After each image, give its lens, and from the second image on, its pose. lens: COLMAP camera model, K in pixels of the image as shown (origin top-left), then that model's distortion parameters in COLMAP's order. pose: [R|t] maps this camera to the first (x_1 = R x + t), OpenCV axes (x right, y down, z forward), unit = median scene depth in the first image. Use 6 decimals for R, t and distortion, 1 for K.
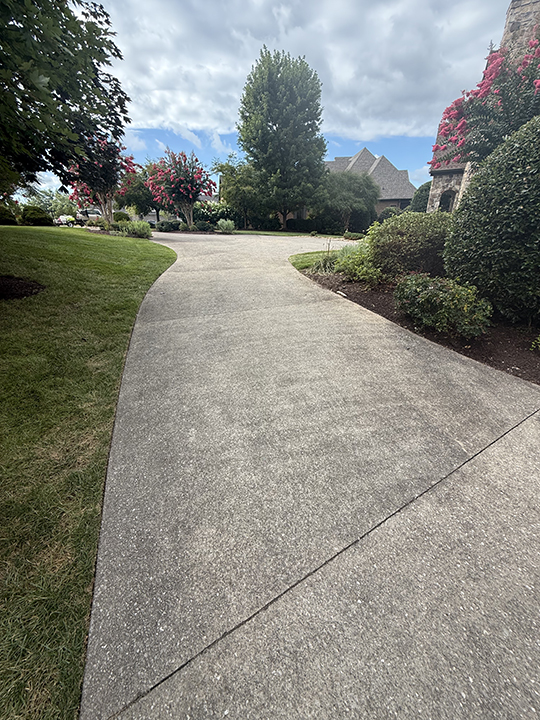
lens RADIAL K [[289.2, 0, 270.0], [0, 289.2, 360.0], [0, 0, 1]] dist [-0.024139, 0.005108]
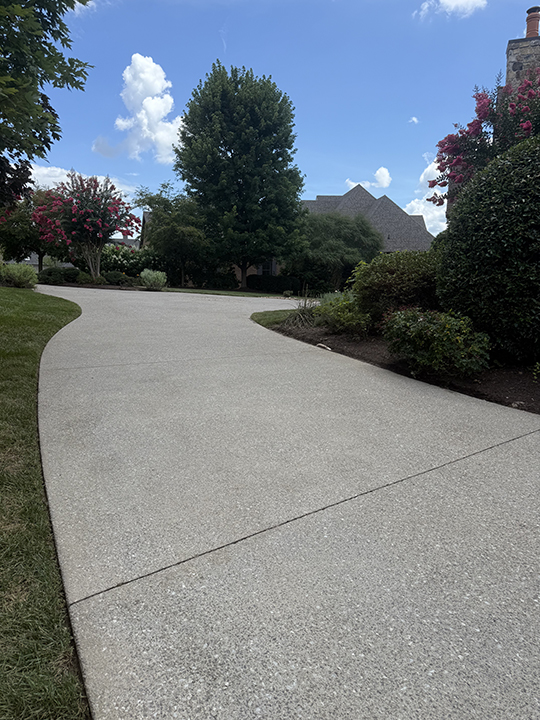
lens RADIAL K [[522.2, 0, 270.0], [0, 522.2, 360.0], [0, 0, 1]] dist [0.025944, -0.032357]
pose [[0.994684, 0.015311, 0.101834, -0.008624], [0.016563, 0.952224, -0.304952, 0.069379], [-0.101638, 0.305017, 0.946908, -0.082952]]
